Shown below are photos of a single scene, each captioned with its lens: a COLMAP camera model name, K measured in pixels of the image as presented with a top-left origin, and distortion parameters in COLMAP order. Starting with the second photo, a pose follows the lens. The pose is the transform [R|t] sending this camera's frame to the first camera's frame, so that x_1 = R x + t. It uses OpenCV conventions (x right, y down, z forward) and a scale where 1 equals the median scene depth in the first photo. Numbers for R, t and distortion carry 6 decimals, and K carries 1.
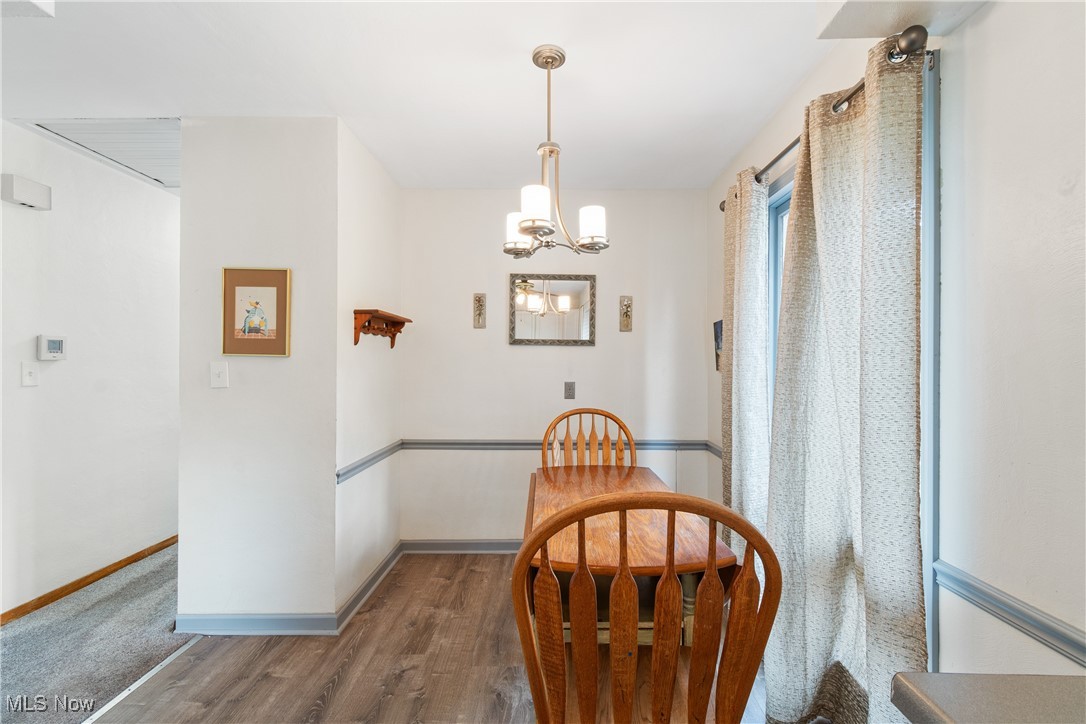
lens RADIAL K [[504.0, 0, 540.4], [0, 504.0, 360.8], [0, 0, 1]] dist [0.005213, 0.000104]
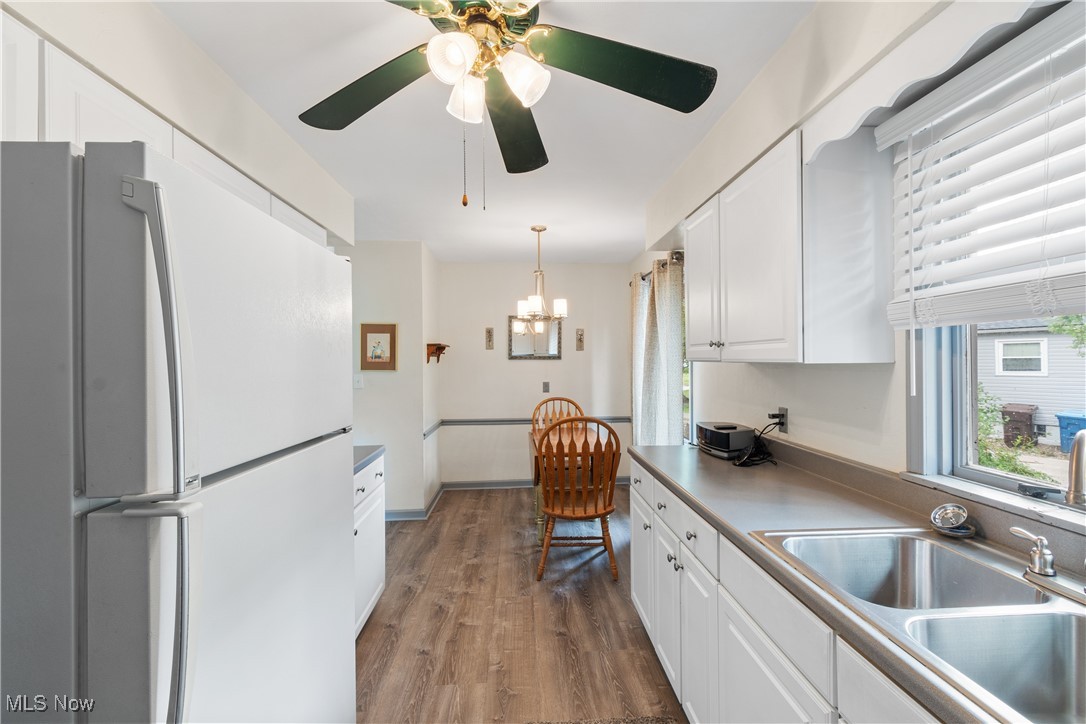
lens RADIAL K [[504.0, 0, 546.5], [0, 504.0, 360.8], [0, 0, 1]] dist [0.005213, 0.000104]
pose [[0.996548, -0.010419, 0.082359, -0.090372], [0.009957, 0.999932, 0.006021, -0.044652], [-0.082416, -0.005180, 0.996585, -0.759477]]
